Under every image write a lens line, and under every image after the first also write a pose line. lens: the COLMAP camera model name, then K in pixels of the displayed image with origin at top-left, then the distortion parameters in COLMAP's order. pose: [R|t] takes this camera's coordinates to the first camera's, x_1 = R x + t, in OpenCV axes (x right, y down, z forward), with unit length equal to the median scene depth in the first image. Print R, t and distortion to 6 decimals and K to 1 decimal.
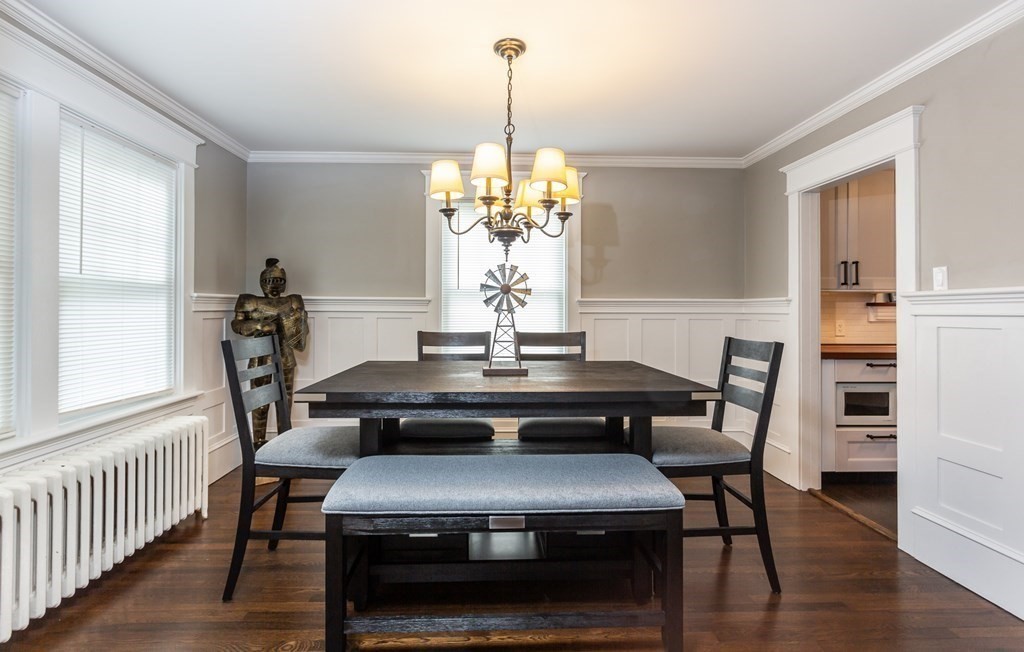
lens RADIAL K [[486.0, 0, 508.5], [0, 486.0, 306.2], [0, 0, 1]] dist [0.000353, 0.000188]
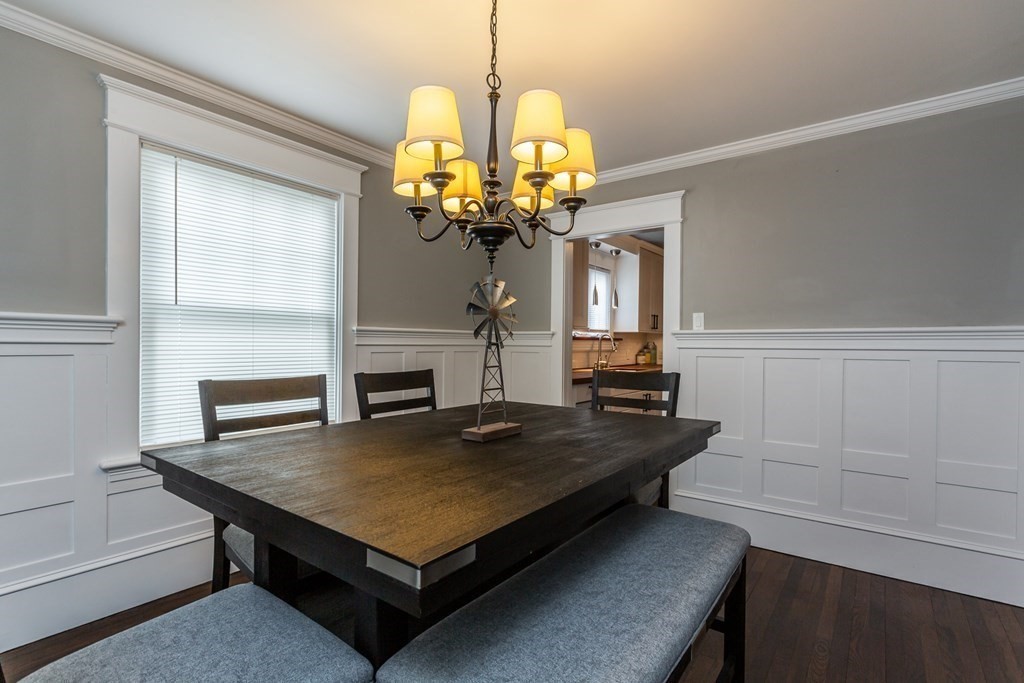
lens RADIAL K [[488.2, 0, 509.7], [0, 488.2, 344.3], [0, 0, 1]] dist [0.000432, -0.000303]
pose [[0.634062, 0.000724, 0.773282, -0.517531], [-0.015705, 0.999805, 0.011942, -0.000306], [-0.773123, -0.019716, 0.633950, 0.536273]]
